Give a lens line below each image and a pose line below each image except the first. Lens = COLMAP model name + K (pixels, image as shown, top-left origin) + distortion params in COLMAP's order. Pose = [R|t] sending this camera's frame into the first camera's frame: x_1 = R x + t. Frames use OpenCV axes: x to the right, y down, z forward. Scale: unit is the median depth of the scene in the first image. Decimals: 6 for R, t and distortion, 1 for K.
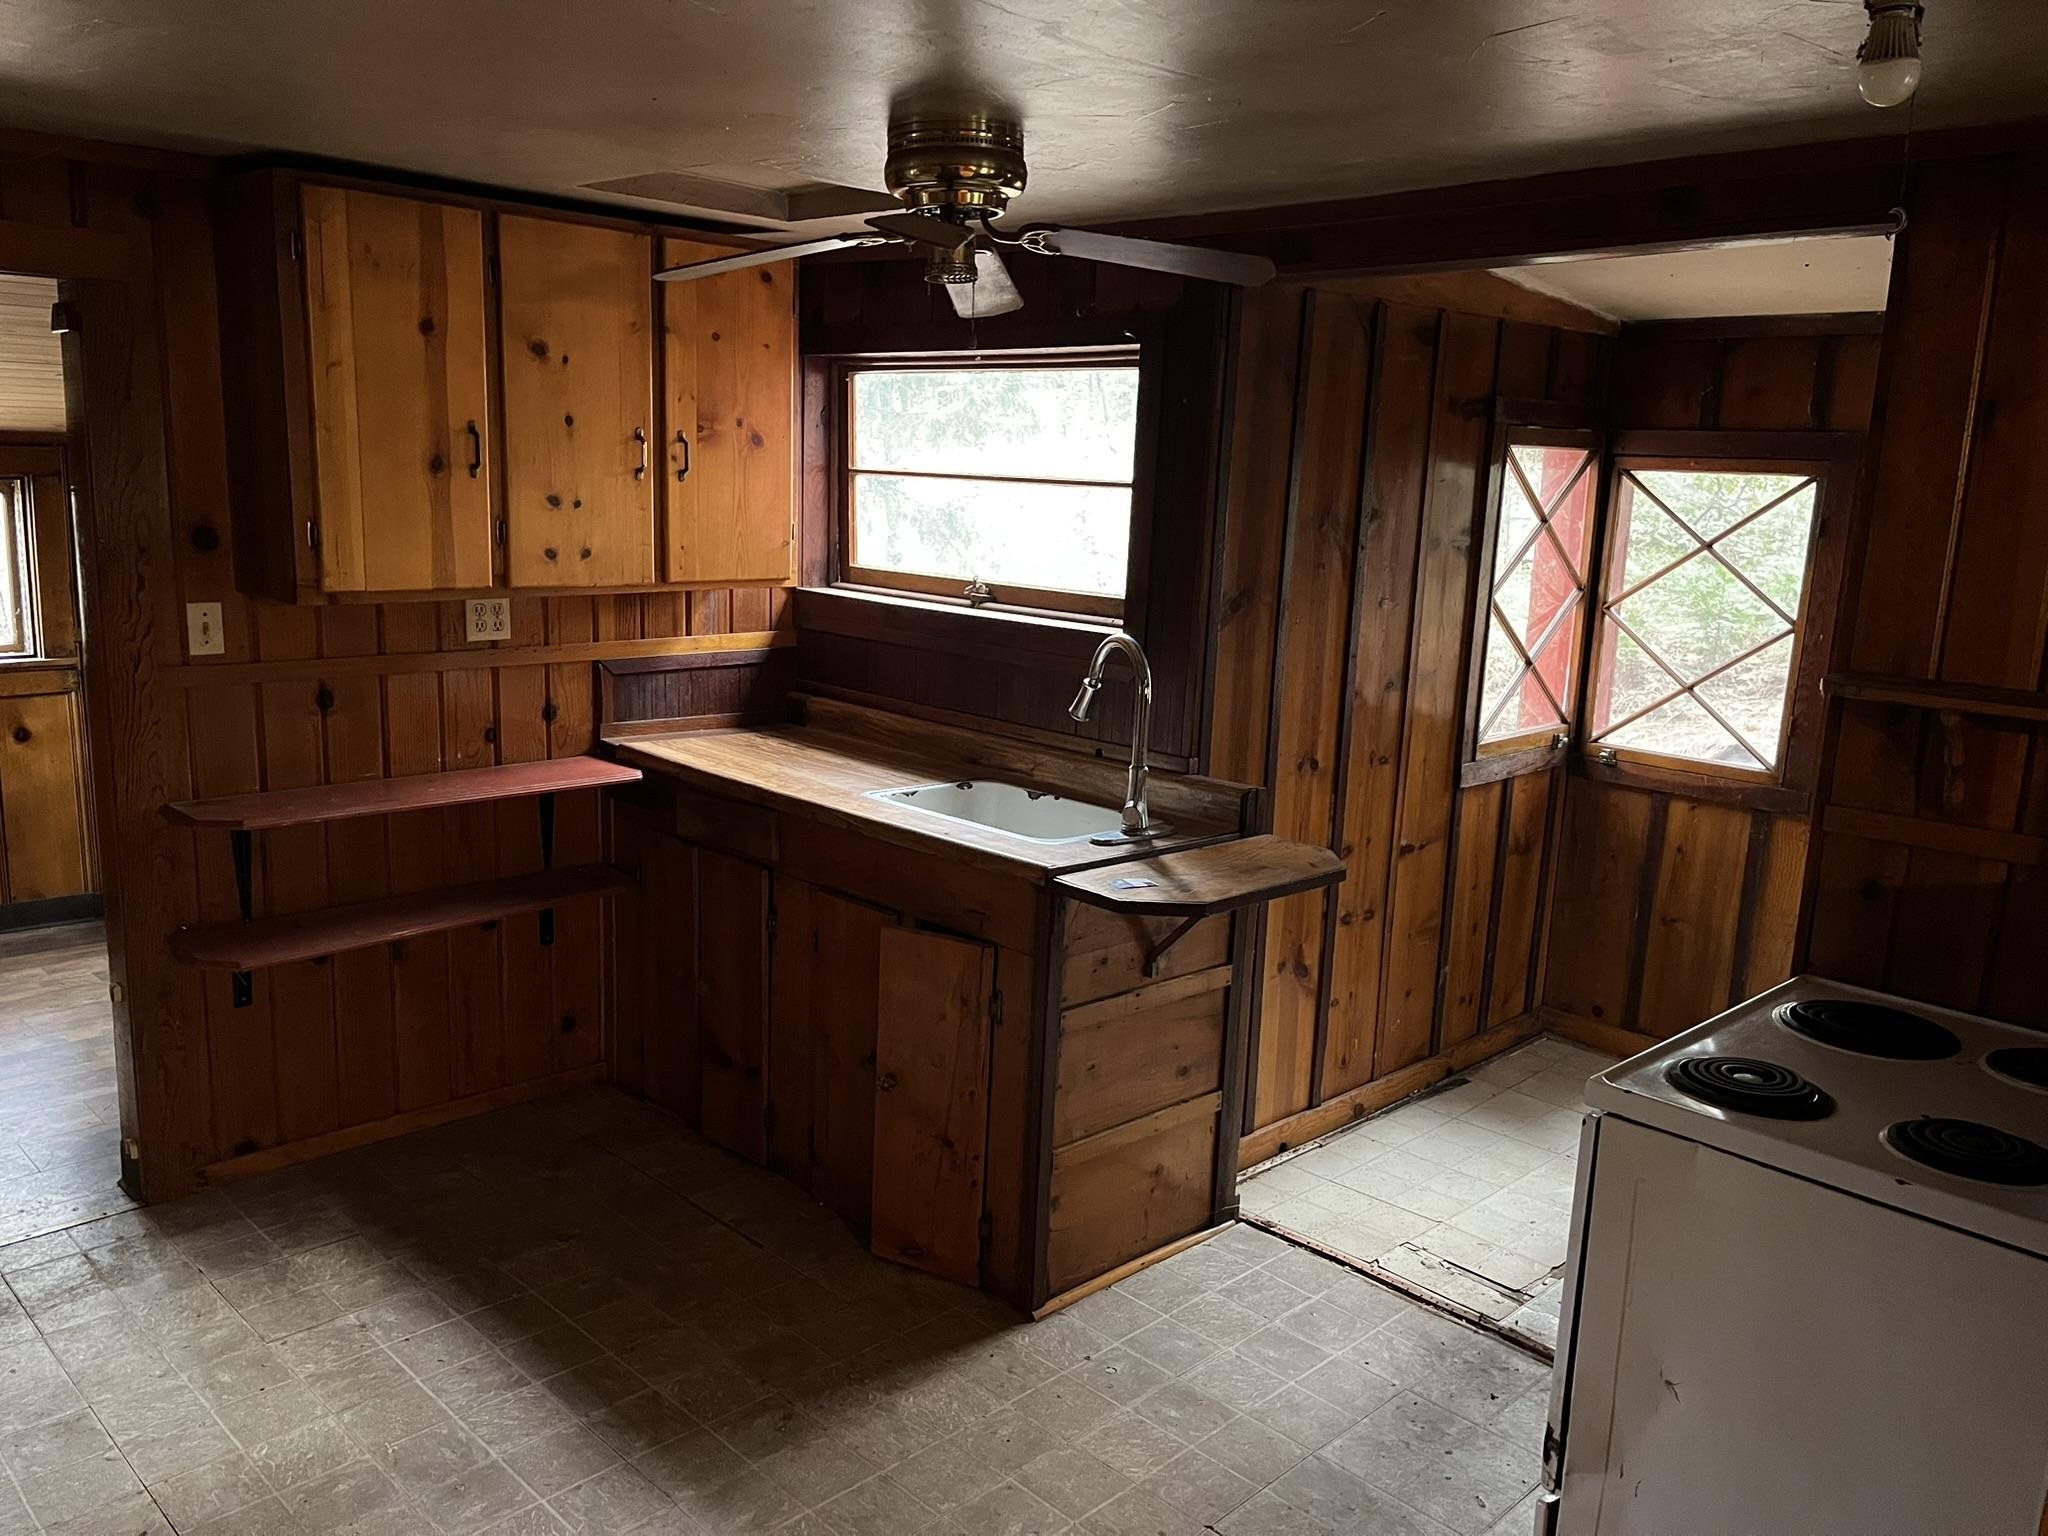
lens RADIAL K [[1553.2, 0, 1021.3], [0, 1553.2, 772.5], [0, 0, 1]] dist [0.016397, -0.038950]
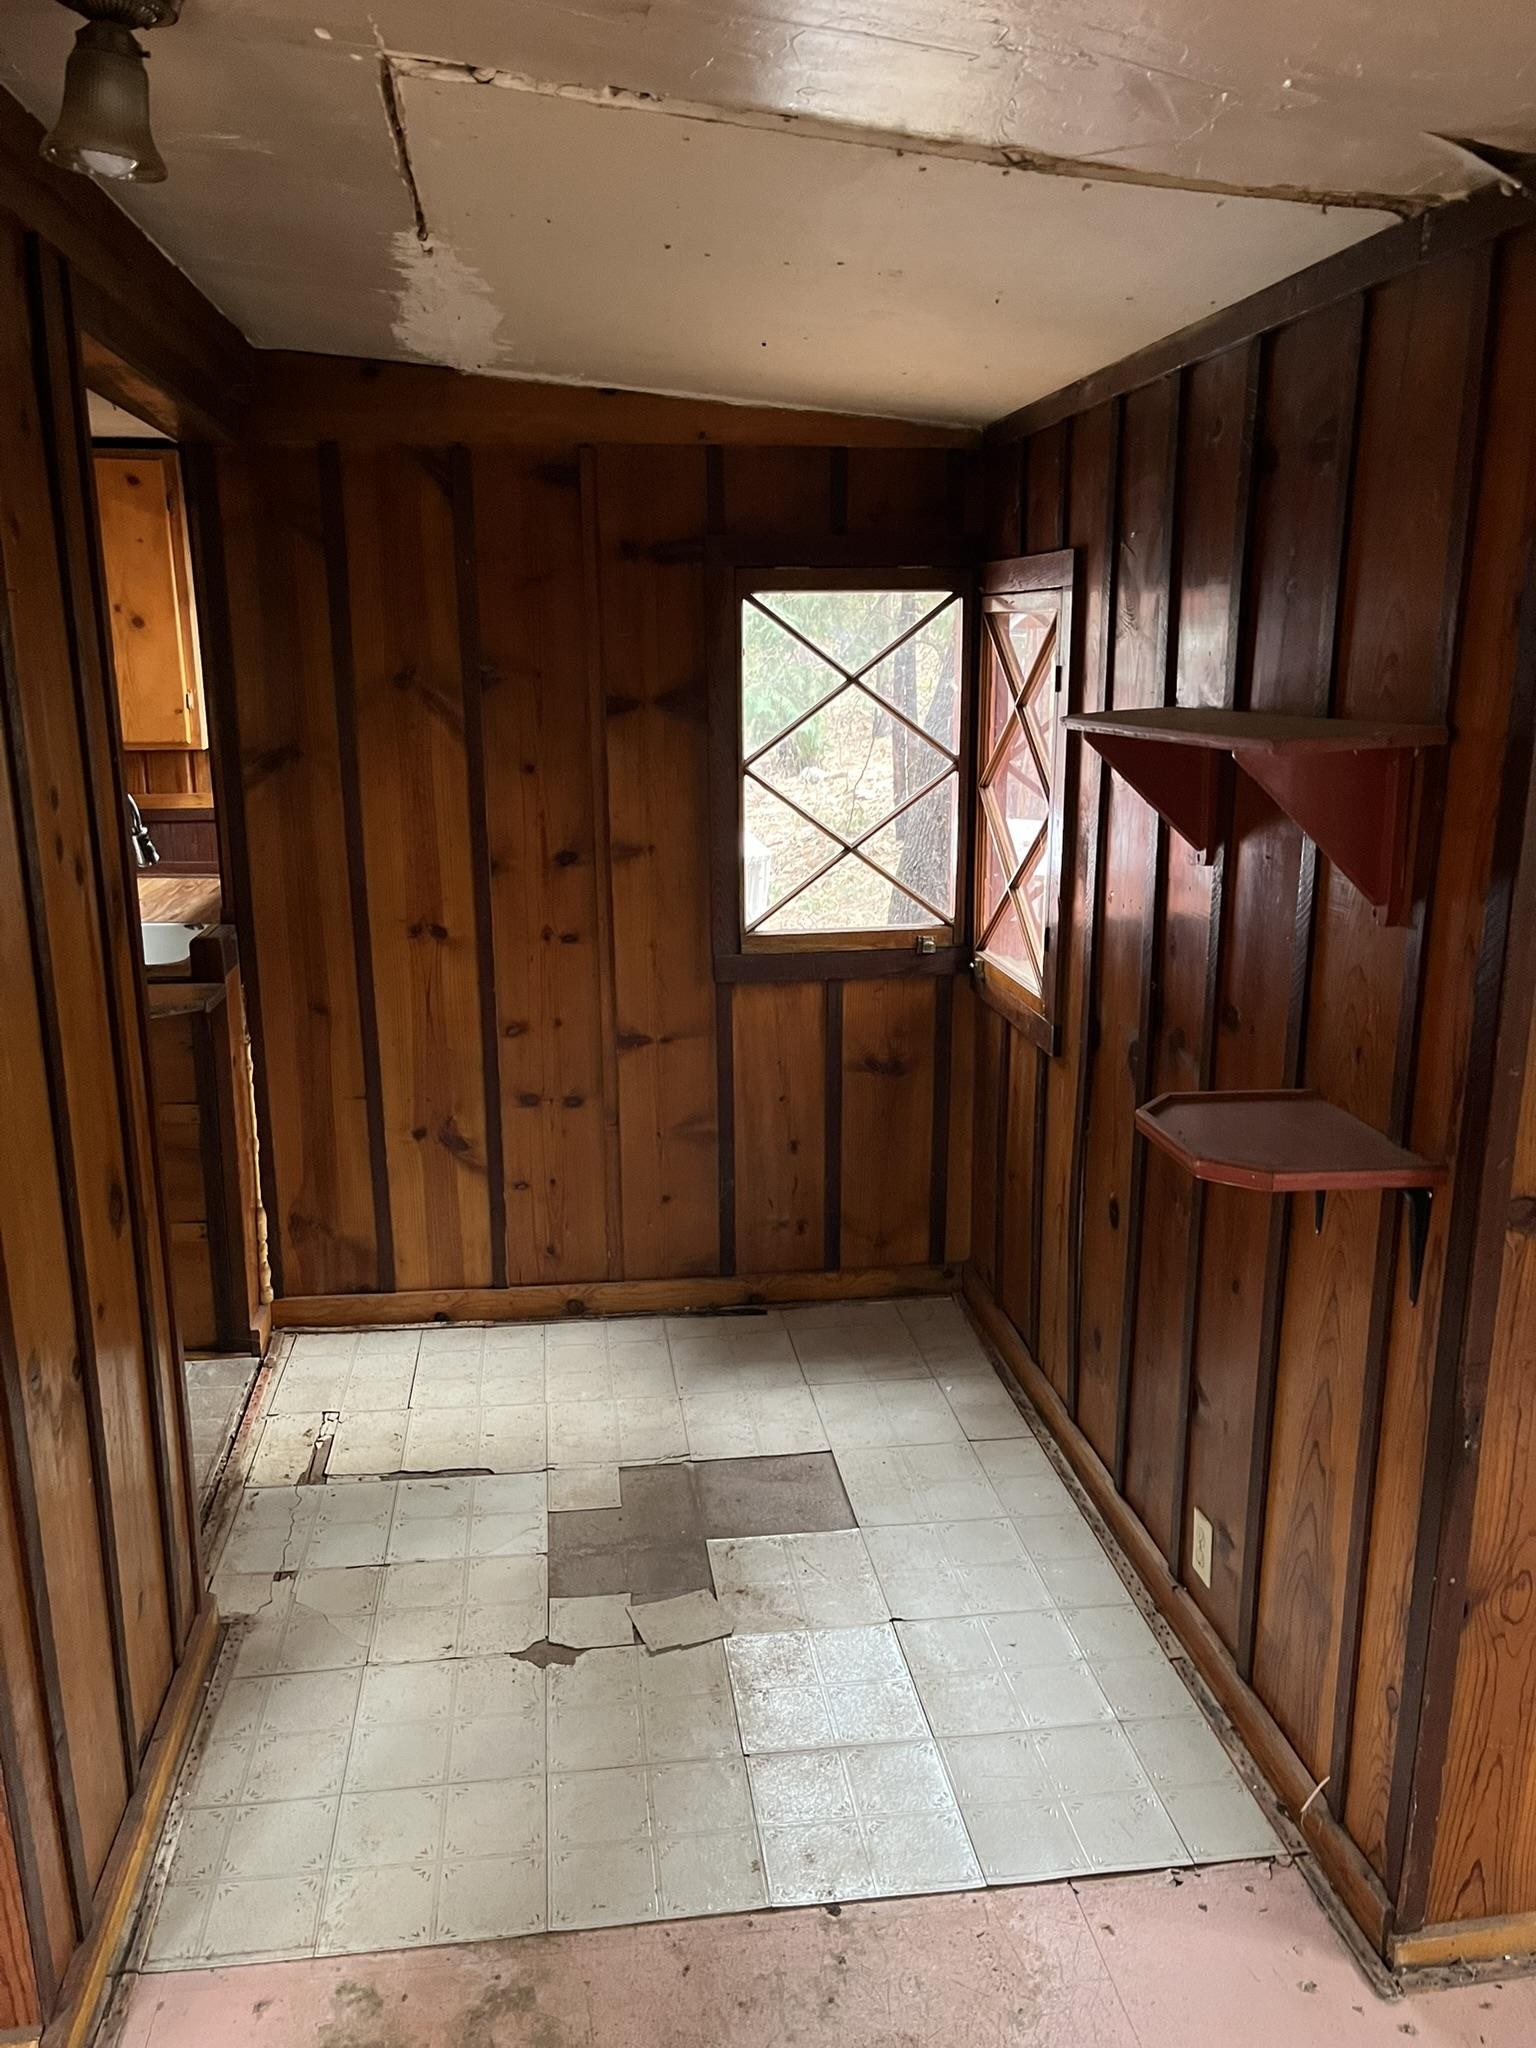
lens RADIAL K [[1553.2, 0, 766.2], [0, 1553.2, 1030.0], [0, 0, 1]] dist [0.016397, -0.038950]
pose [[0.801750, 0.108108, -0.587801, 0.817252], [-0.086540, 0.994139, 0.064803, -0.022083], [0.591361, -0.001088, 0.806406, 0.290865]]
